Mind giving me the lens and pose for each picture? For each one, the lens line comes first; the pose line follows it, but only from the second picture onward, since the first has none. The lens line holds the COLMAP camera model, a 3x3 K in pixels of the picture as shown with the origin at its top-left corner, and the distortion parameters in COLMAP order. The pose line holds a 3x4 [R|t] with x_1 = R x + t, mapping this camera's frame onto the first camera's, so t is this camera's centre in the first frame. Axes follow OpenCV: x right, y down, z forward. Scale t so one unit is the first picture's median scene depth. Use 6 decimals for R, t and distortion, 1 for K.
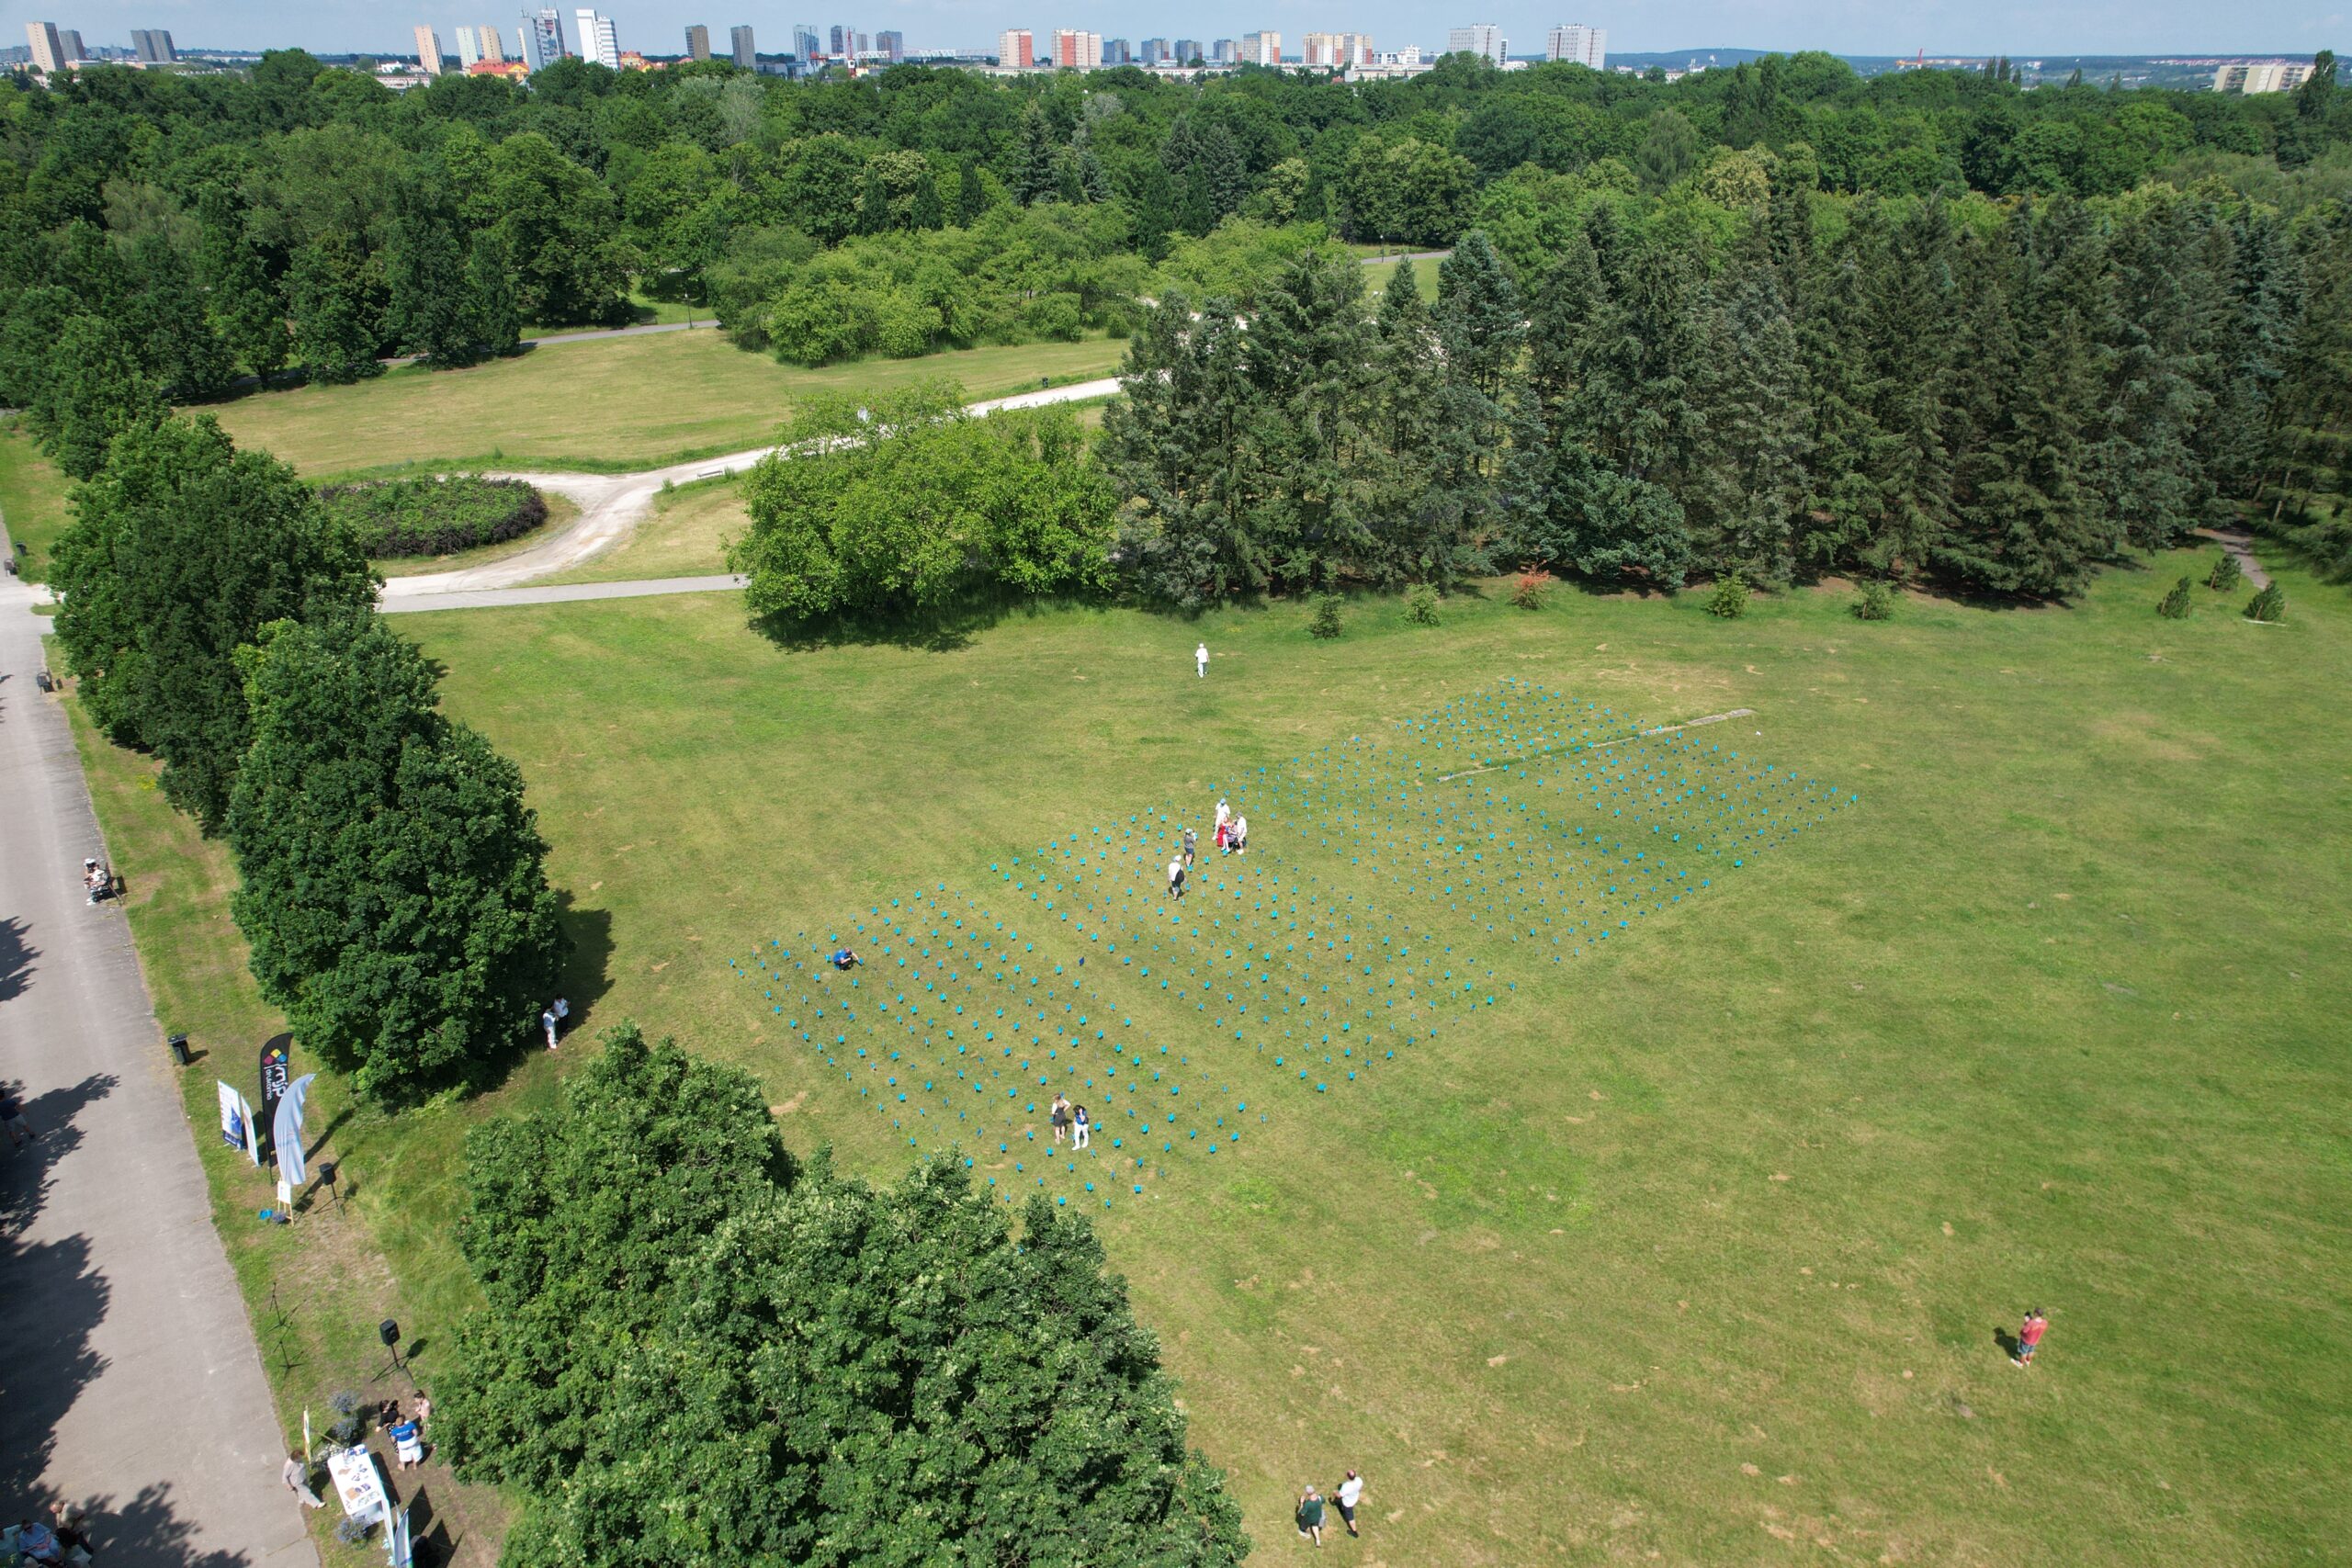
lens RADIAL K [[1513.3, 0, 1170.6], [0, 1513.3, 793.1], [0, 0, 1]] dist [-0.039247, 0.043543]
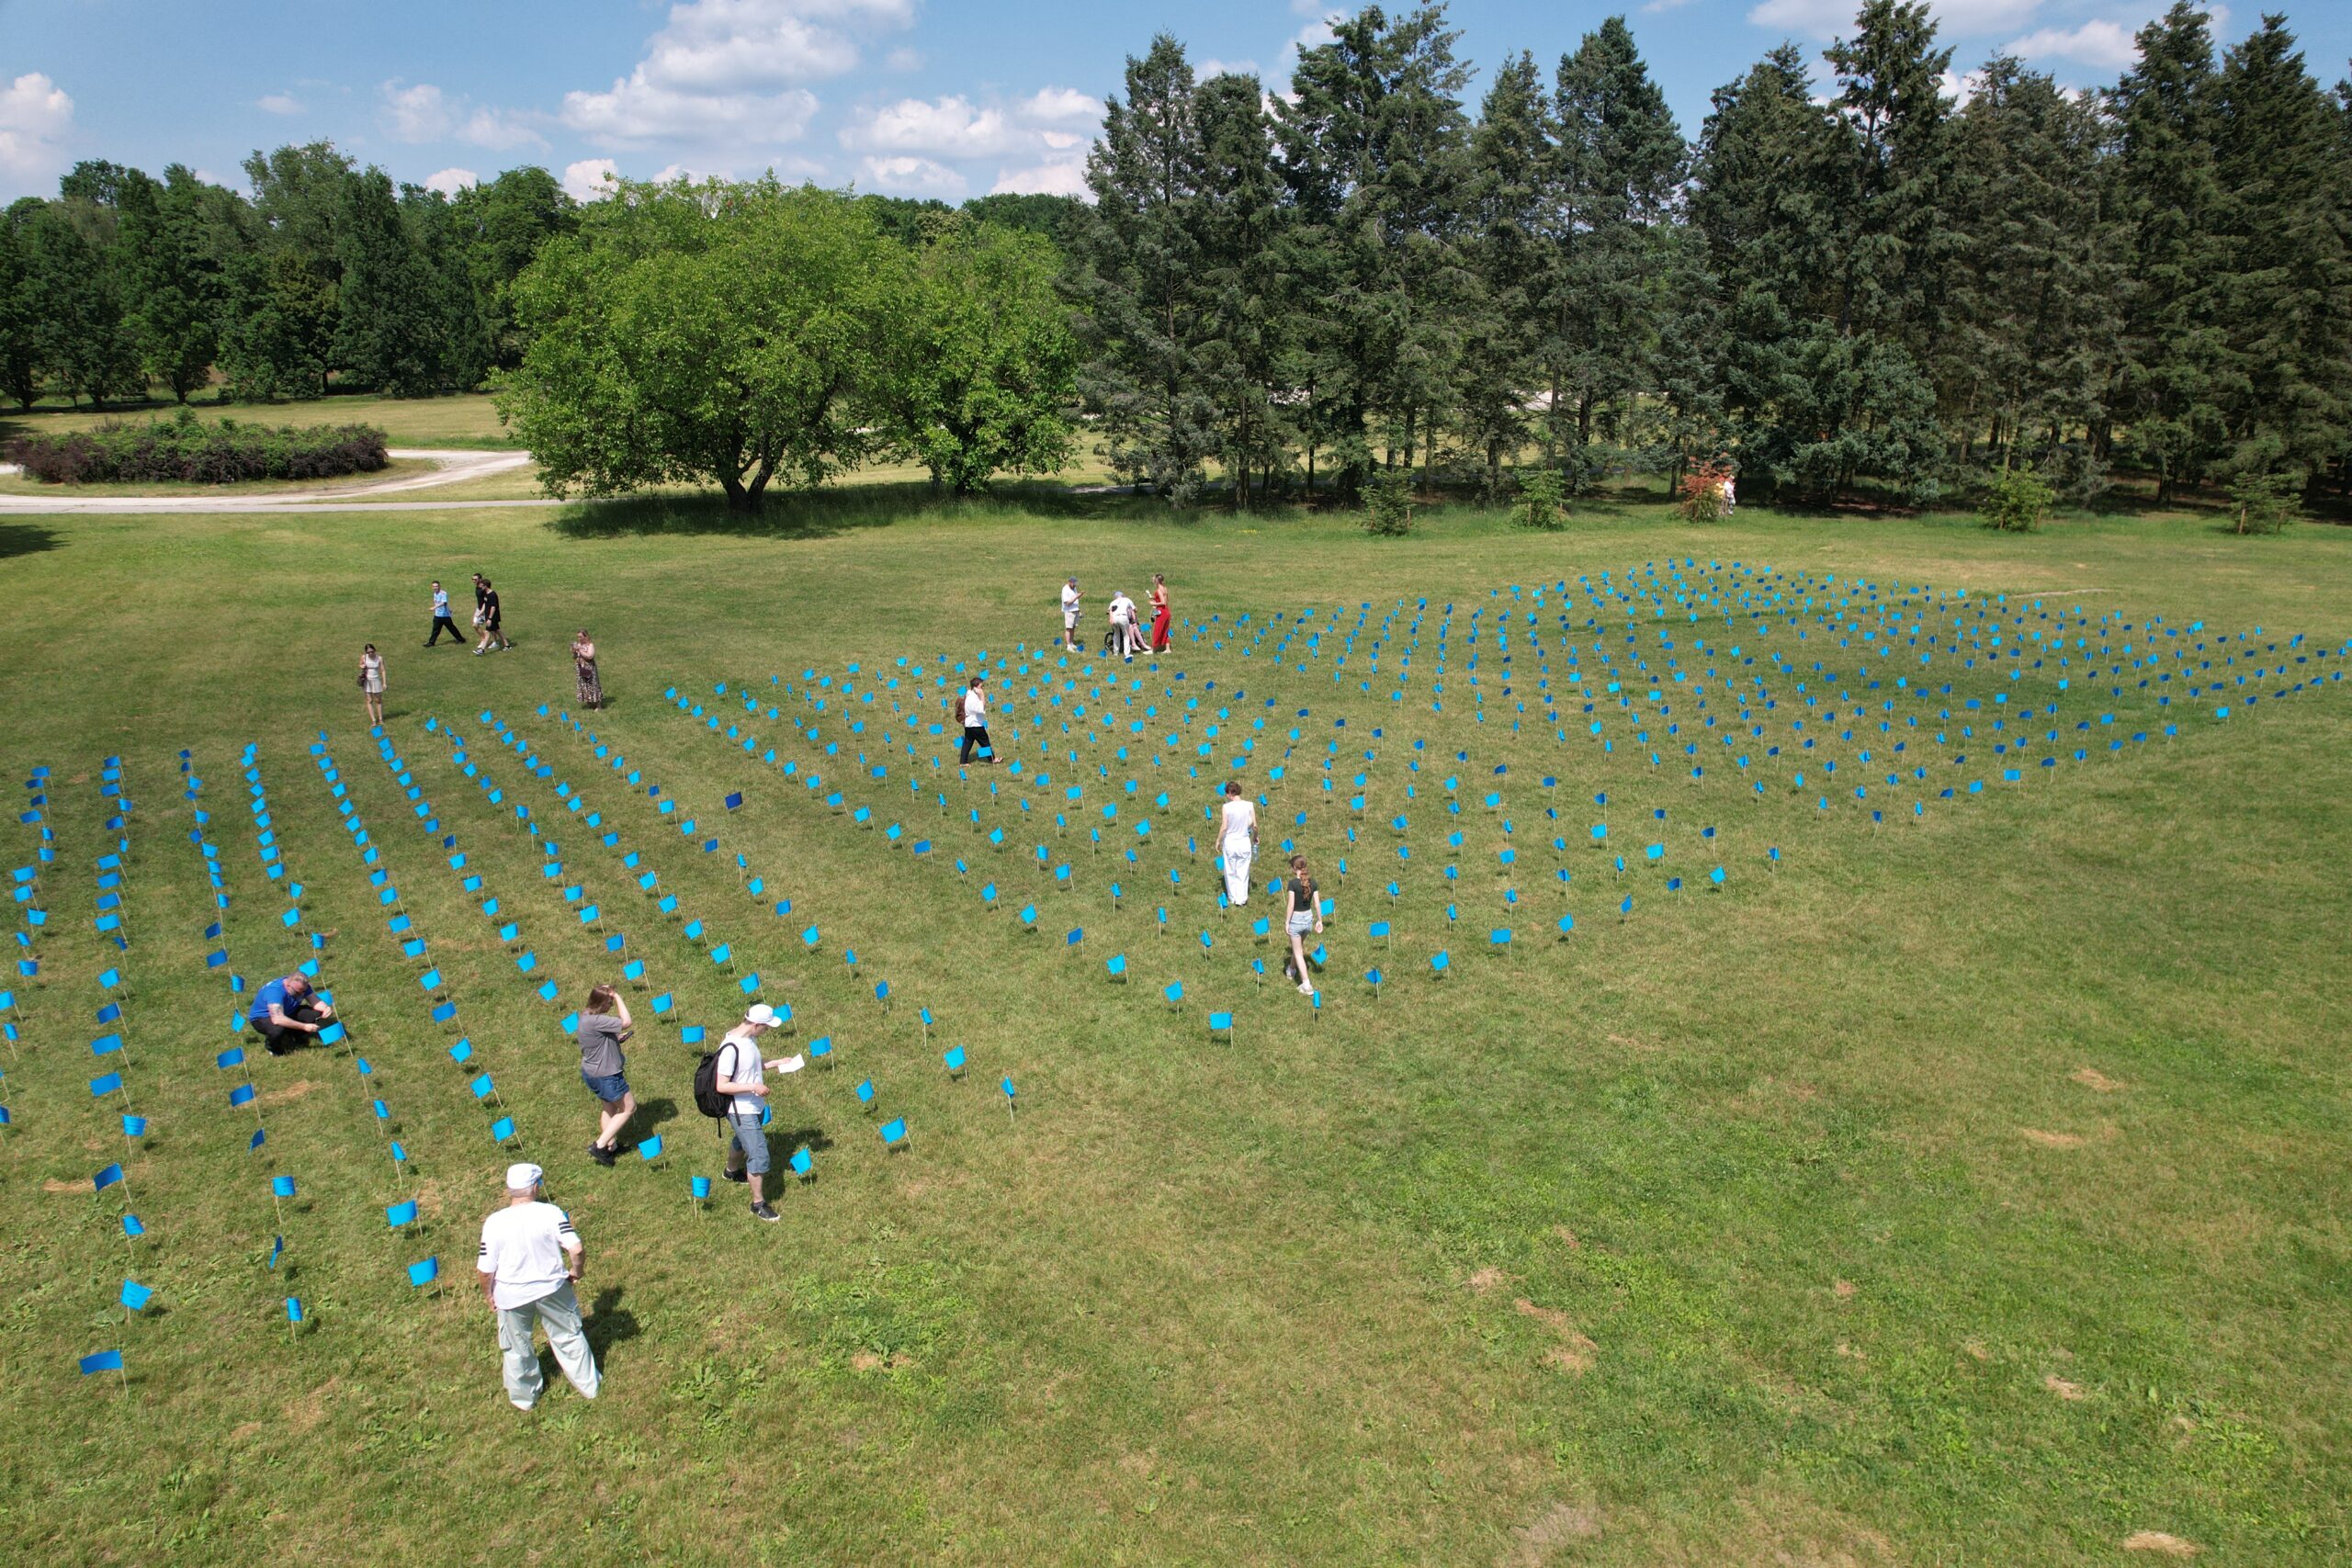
lens RADIAL K [[1513.3, 0, 1177.9], [0, 1513.3, 773.2], [0, 0, 1]] dist [-0.039247, 0.043543]
pose [[0.997027, 0.021852, -0.073887, 0.062745], [-0.034238, 0.984713, -0.170785, 0.109367], [0.069026, 0.172807, 0.982534, 0.371056]]
